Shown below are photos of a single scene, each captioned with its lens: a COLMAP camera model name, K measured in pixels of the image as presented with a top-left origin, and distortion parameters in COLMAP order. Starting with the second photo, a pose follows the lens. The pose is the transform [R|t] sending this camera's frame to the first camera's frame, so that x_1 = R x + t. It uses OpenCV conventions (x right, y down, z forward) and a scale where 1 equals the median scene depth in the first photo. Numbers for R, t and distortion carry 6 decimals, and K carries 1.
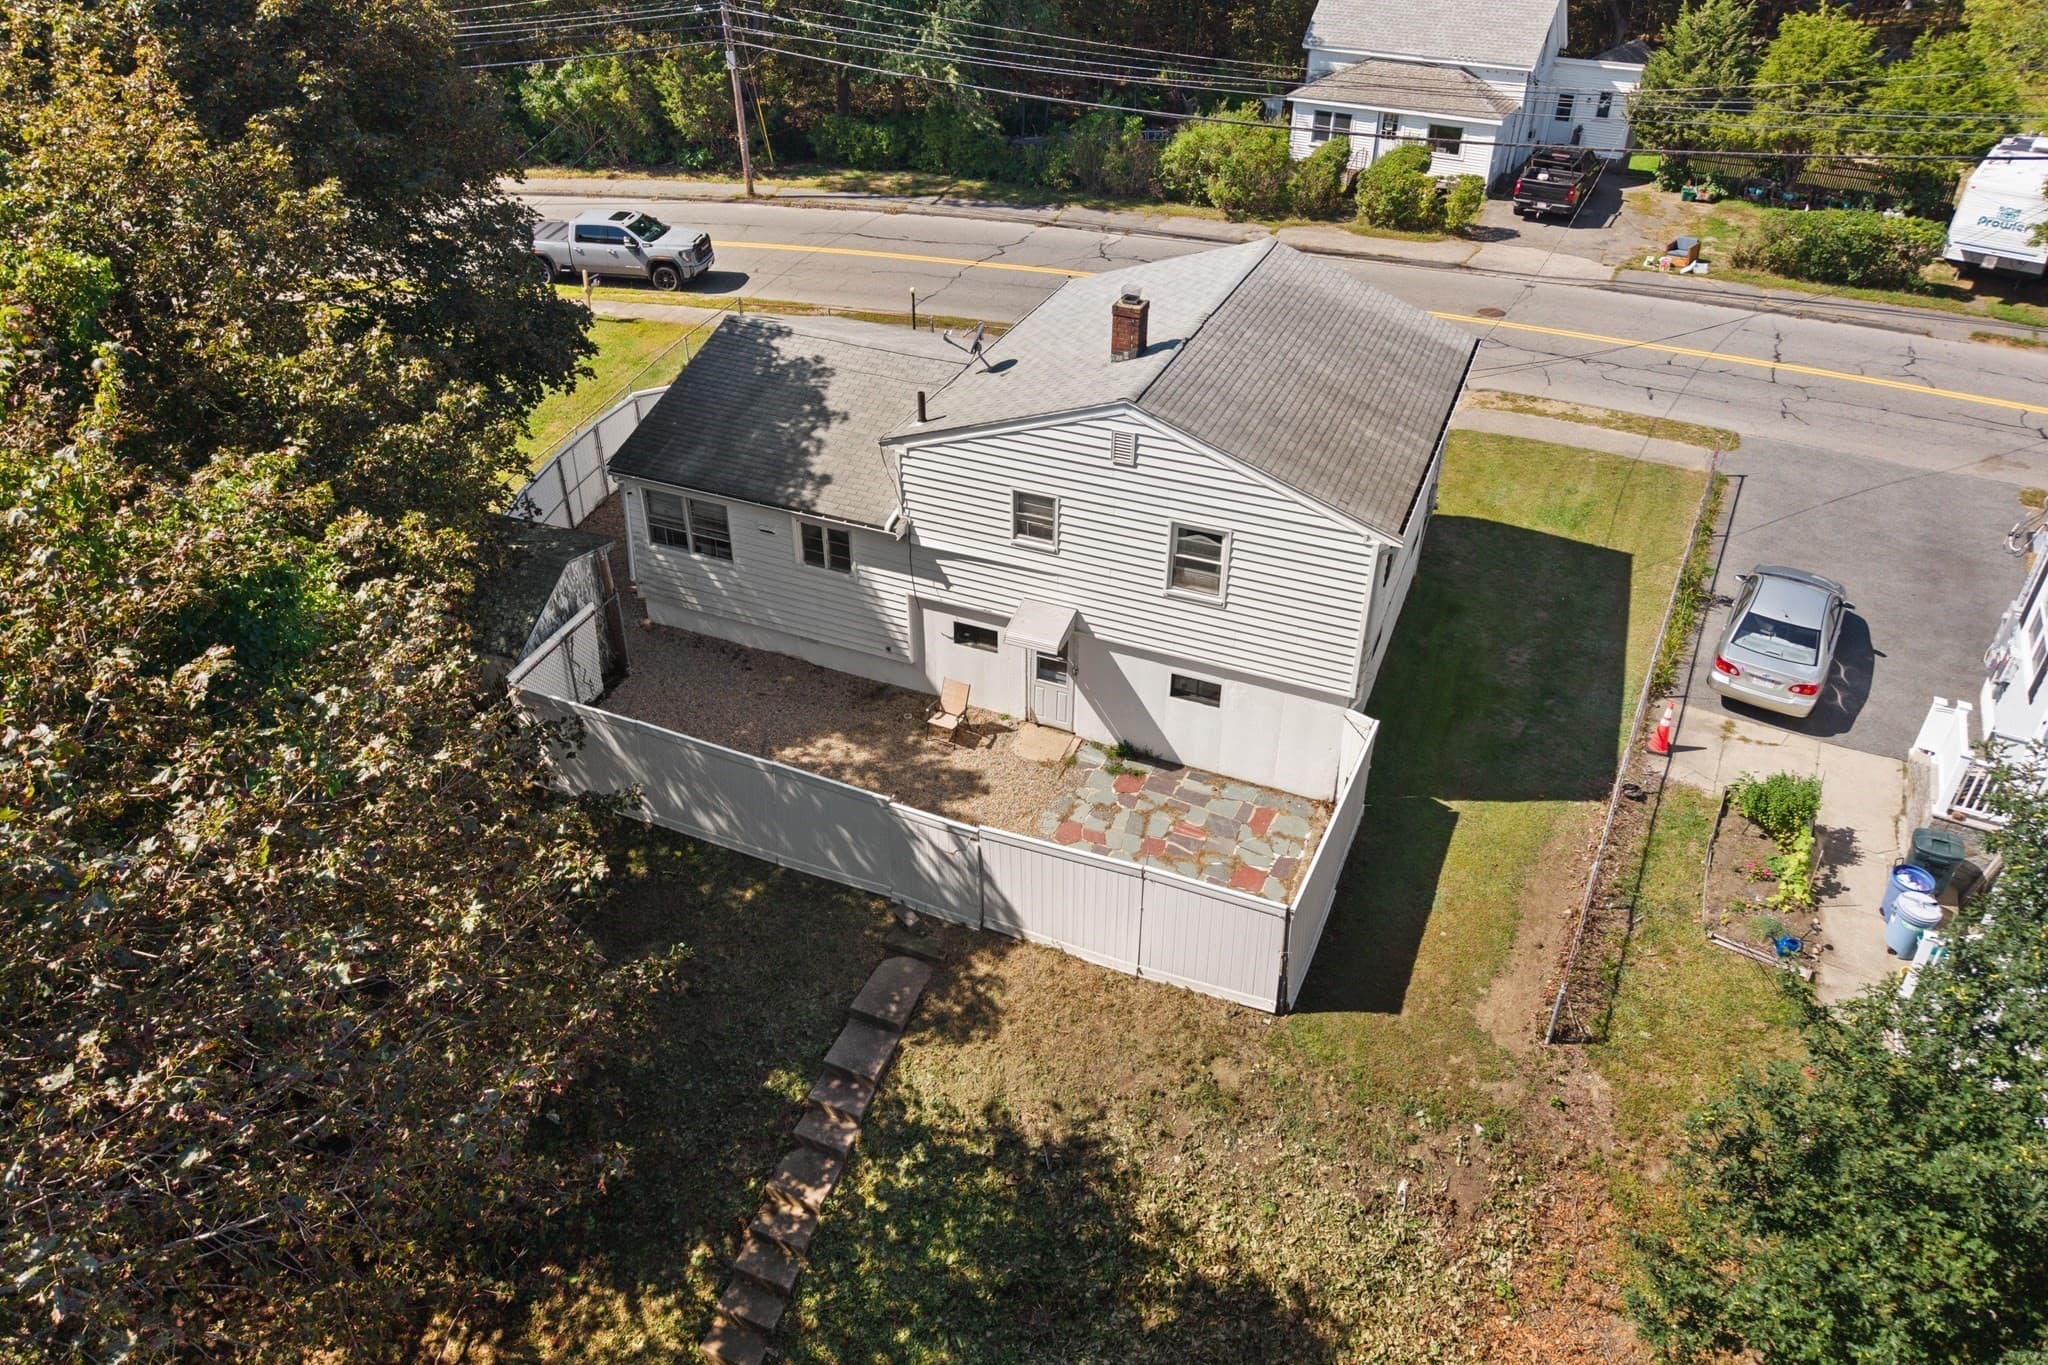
lens RADIAL K [[1375.6, 0, 1019.1], [0, 1375.6, 594.8], [0, 0, 1]] dist [-0.000762, -0.002518]
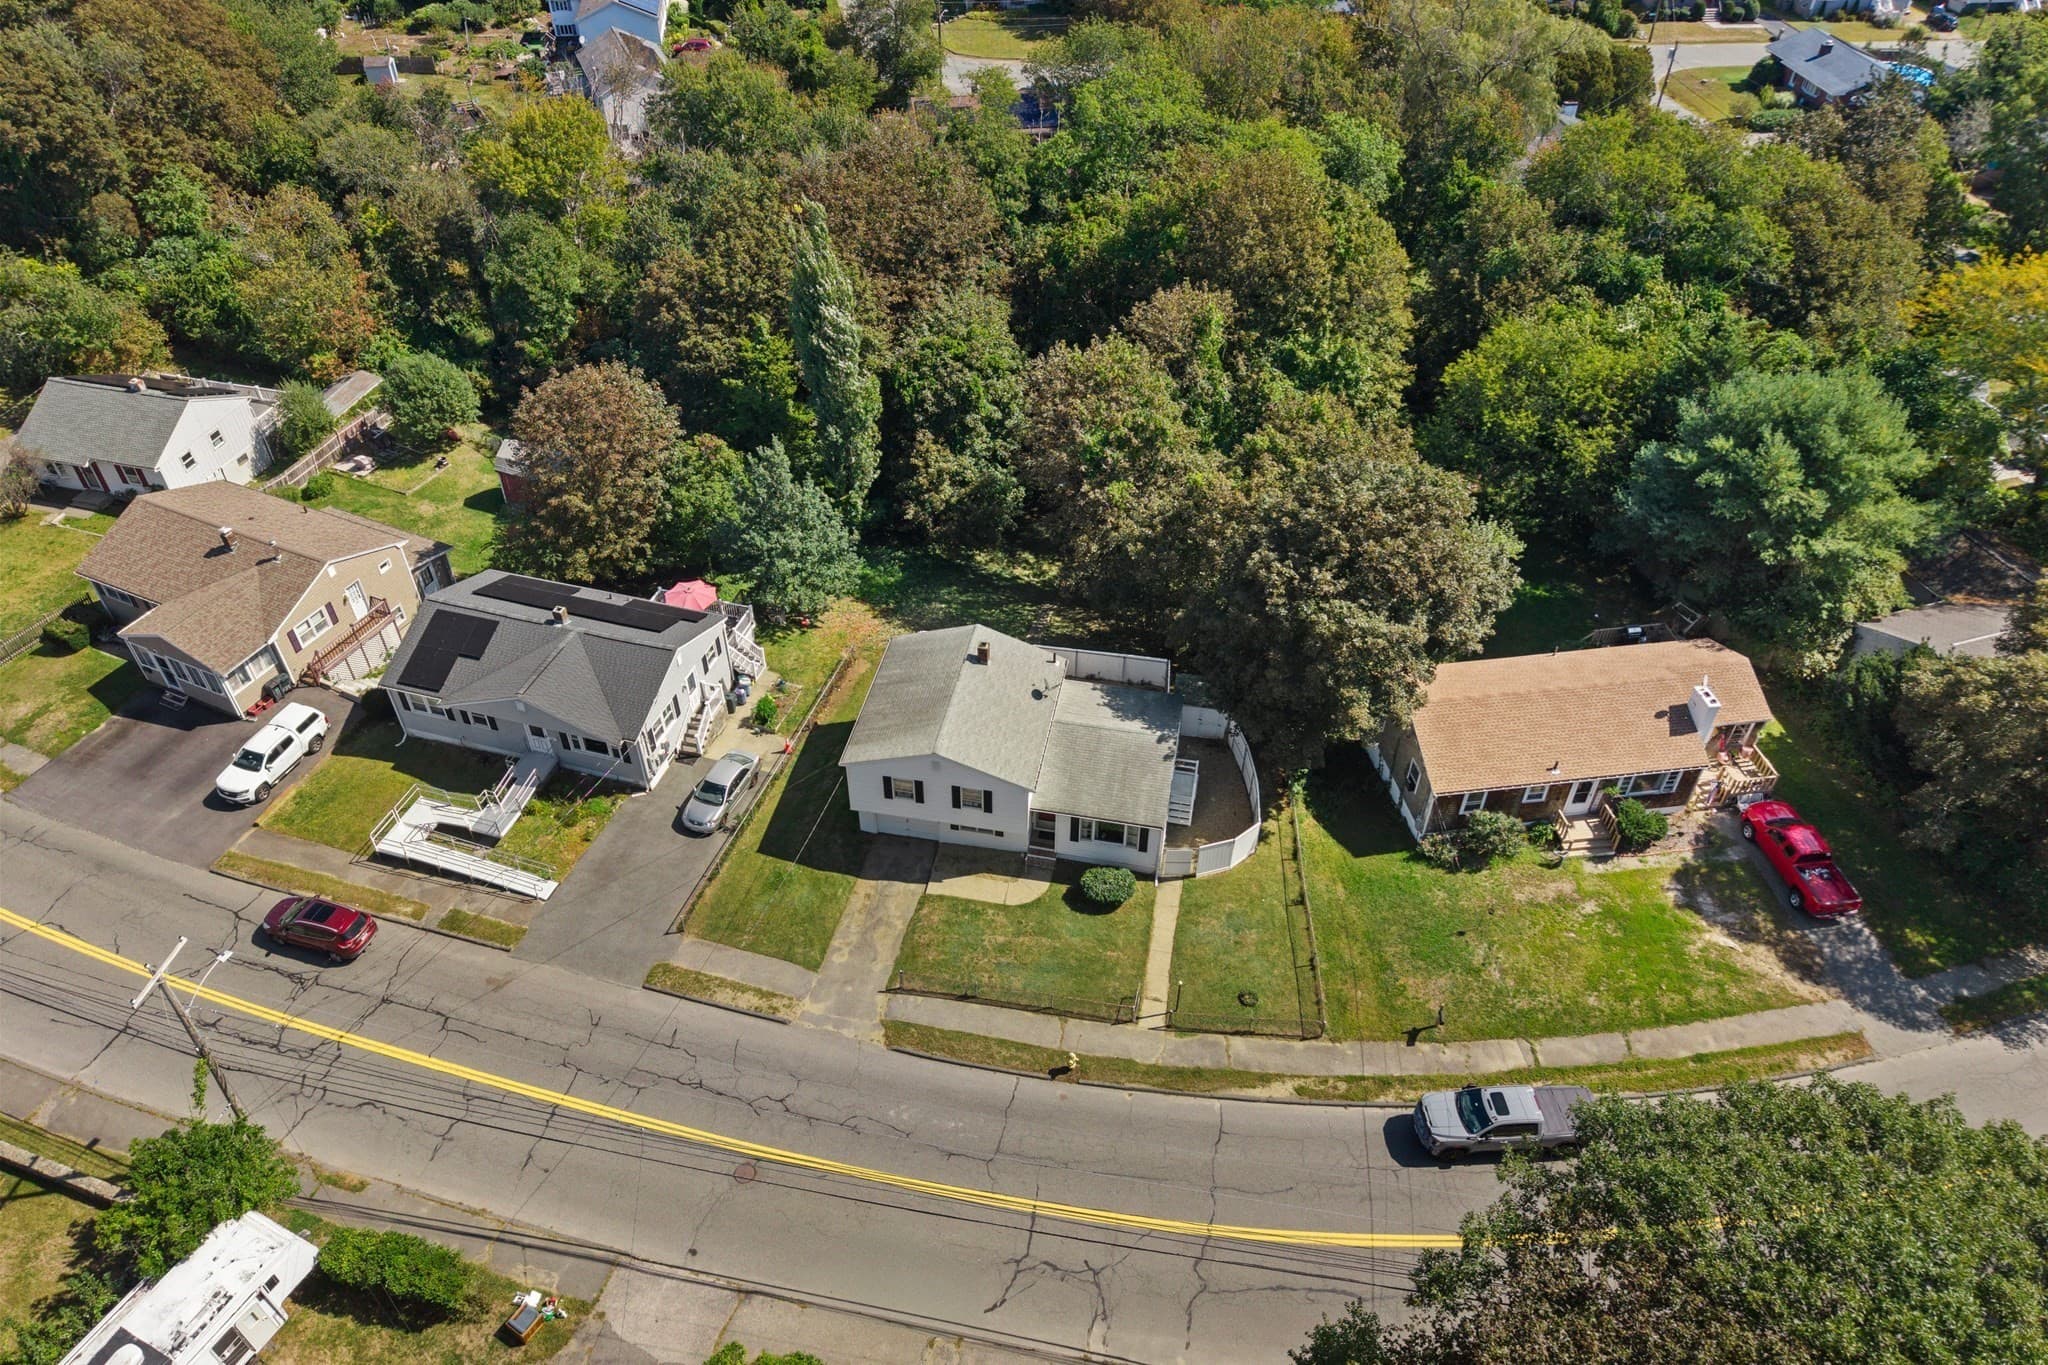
lens RADIAL K [[1382.1, 0, 1024.0], [0, 1382.1, 682.5], [0, 0, 1]] dist [-0.005203, -0.002381]
pose [[-0.976358, 0.135026, -0.168801, 0.442084], [-0.122183, 0.299458, 0.946254, -2.604507], [0.178318, 0.944507, -0.275880, 1.698833]]
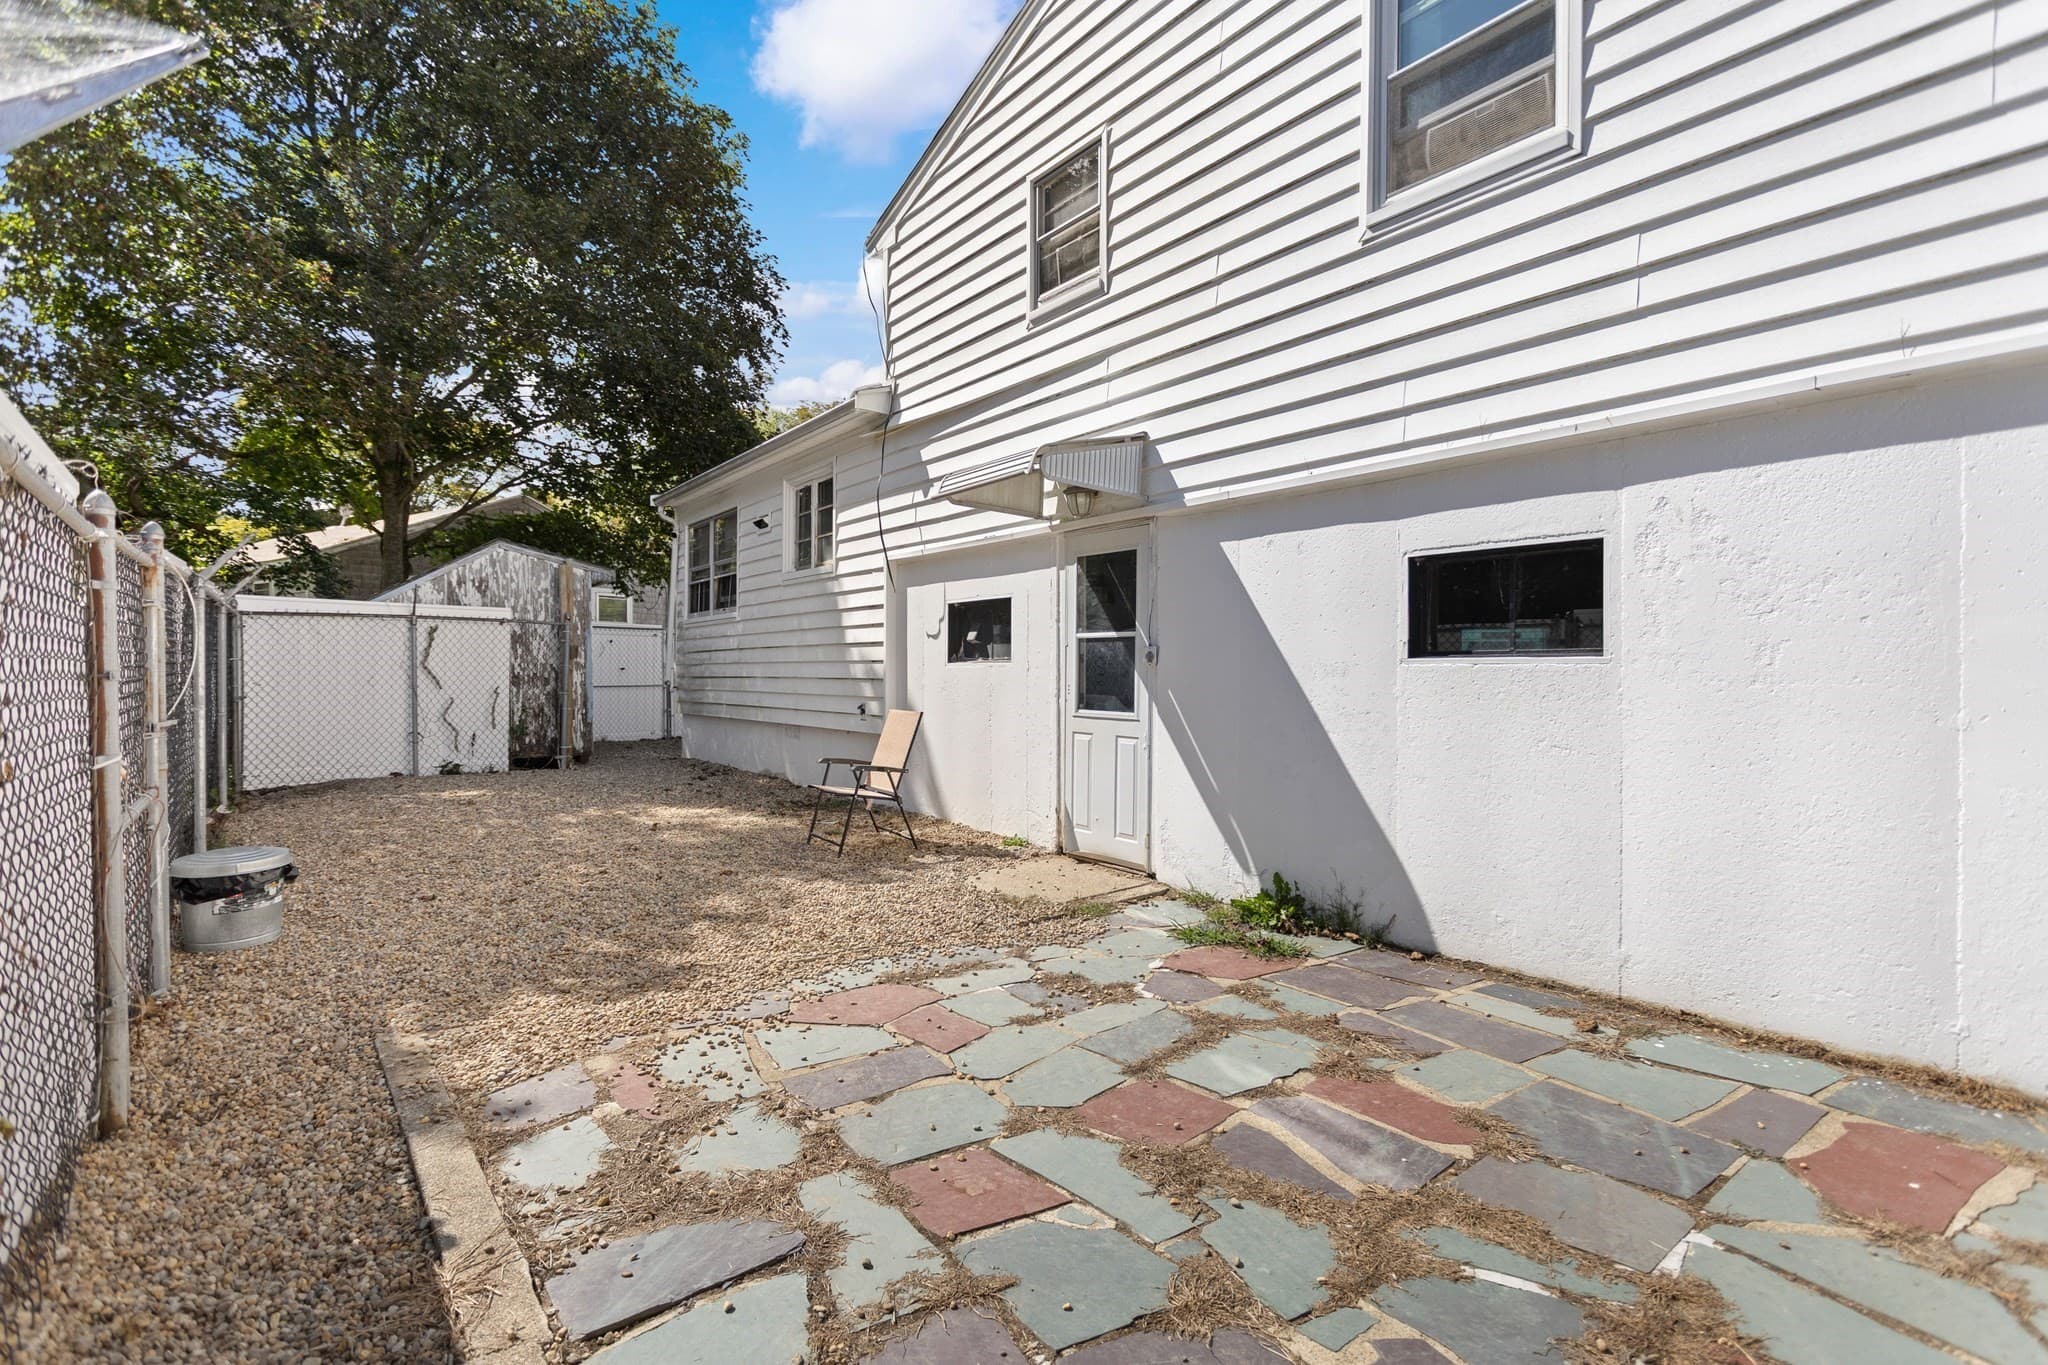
lens RADIAL K [[973.4, 0, 1021.1], [0, 973.4, 669.7], [0, 0, 1]] dist [0.010077, 0.000397]
pose [[0.868889, 0.006864, -0.494959, 0.133326], [-0.264715, 0.851359, -0.452895, 0.177521], [0.418279, 0.524538, 0.741554, 0.781883]]
